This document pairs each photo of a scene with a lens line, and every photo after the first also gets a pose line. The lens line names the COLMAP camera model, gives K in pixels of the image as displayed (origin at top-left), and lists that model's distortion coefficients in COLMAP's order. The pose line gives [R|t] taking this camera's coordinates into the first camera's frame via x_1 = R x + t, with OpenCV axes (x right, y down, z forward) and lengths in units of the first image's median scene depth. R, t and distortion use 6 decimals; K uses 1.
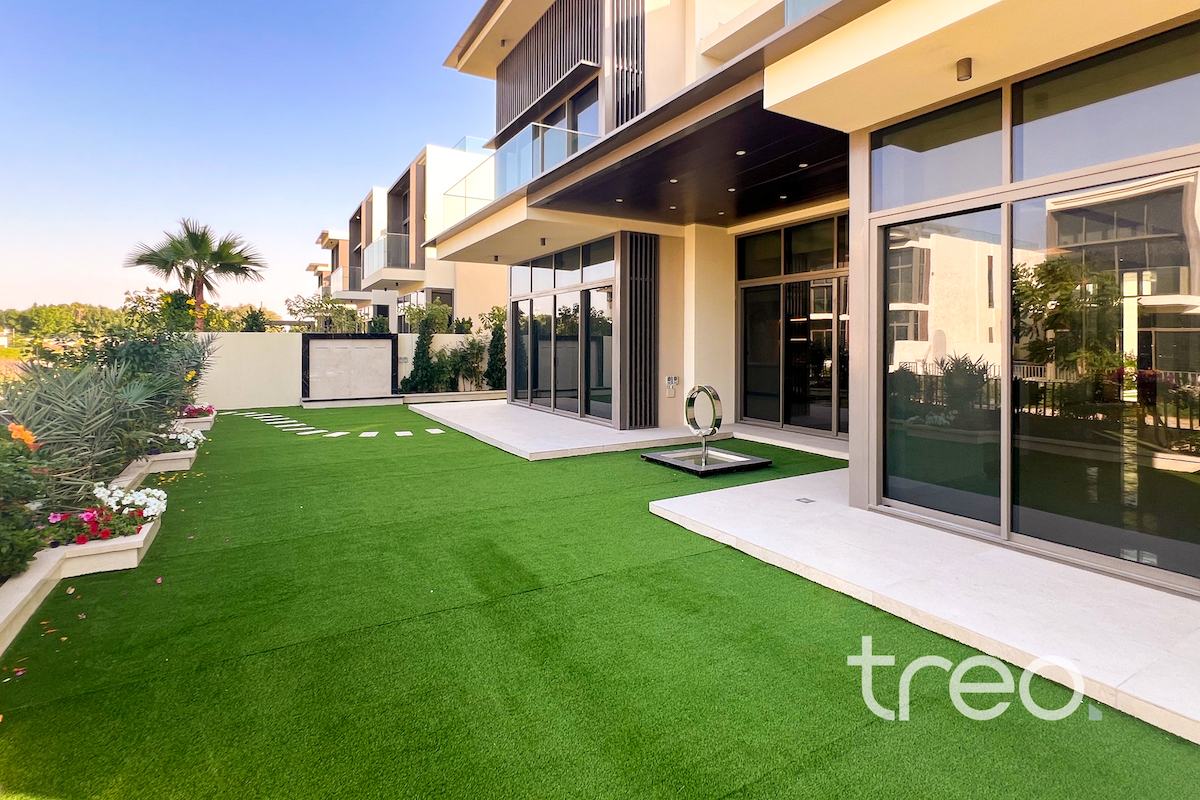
lens RADIAL K [[582.3, 0, 603.9], [0, 582.3, 345.3], [0, 0, 1]] dist [-0.001378, -0.000535]
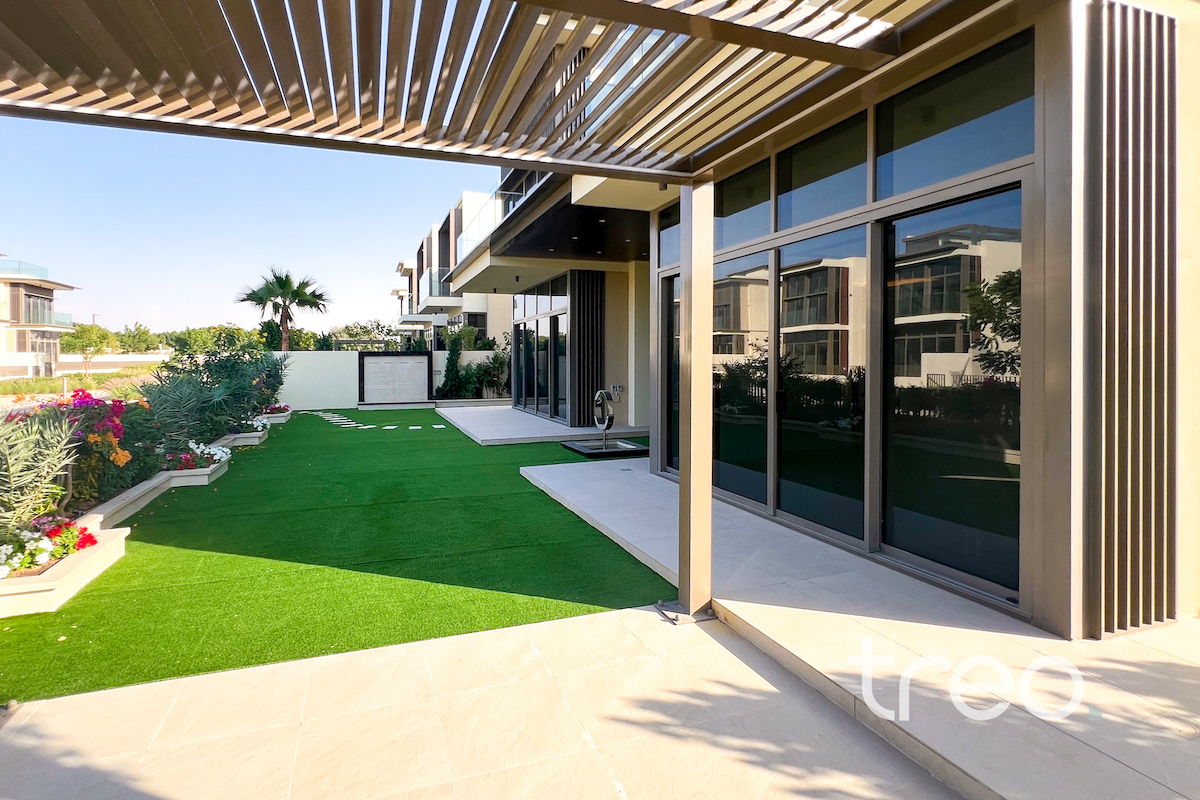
lens RADIAL K [[582.3, 0, 581.6], [0, 582.3, 364.1], [0, 0, 1]] dist [-0.001378, -0.000535]
pose [[0.982526, -0.003347, -0.186096, 0.274195], [0.005126, 0.999946, 0.009081, -0.002805], [0.186056, -0.009876, 0.982490, -0.226750]]
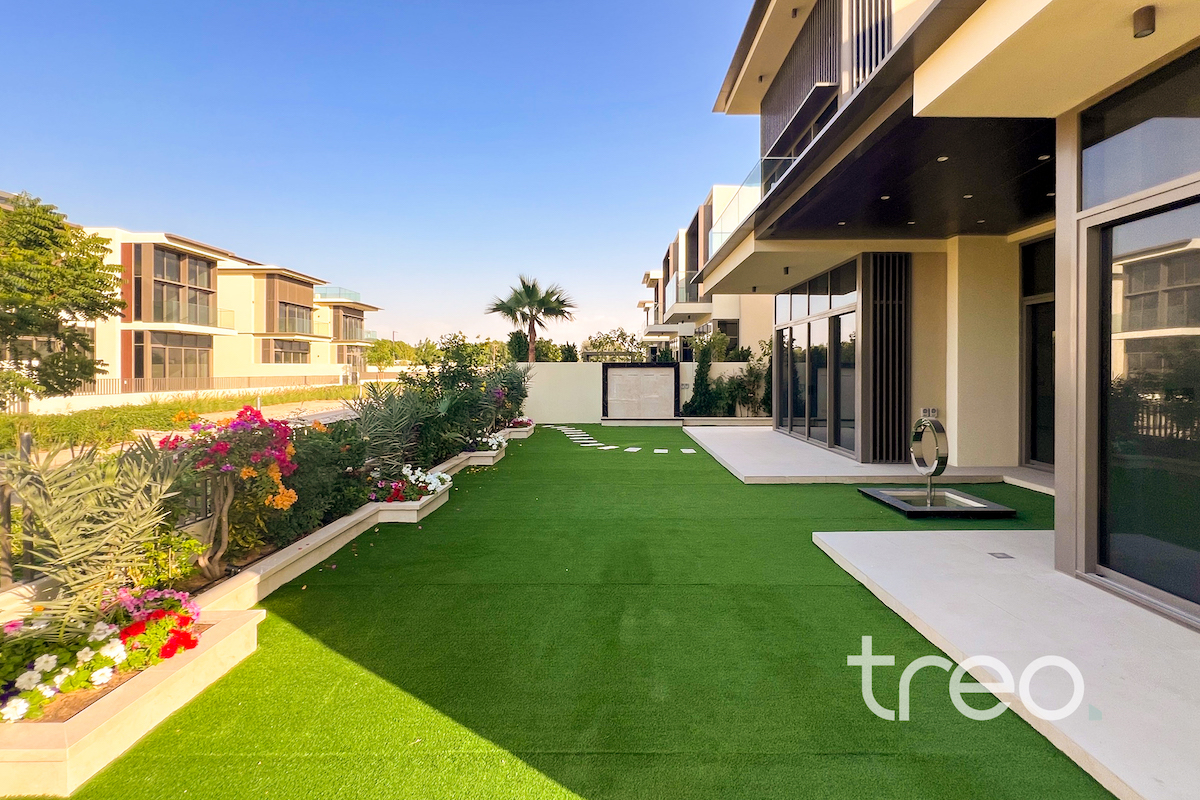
lens RADIAL K [[582.3, 0, 627.2], [0, 582.3, 370.0], [0, 0, 1]] dist [-0.001378, -0.000535]
pose [[0.866946, -0.001004, -0.498401, 0.161327], [-0.001155, 0.999991, -0.004022, -0.001212], [0.498401, 0.004063, 0.866937, -0.009070]]
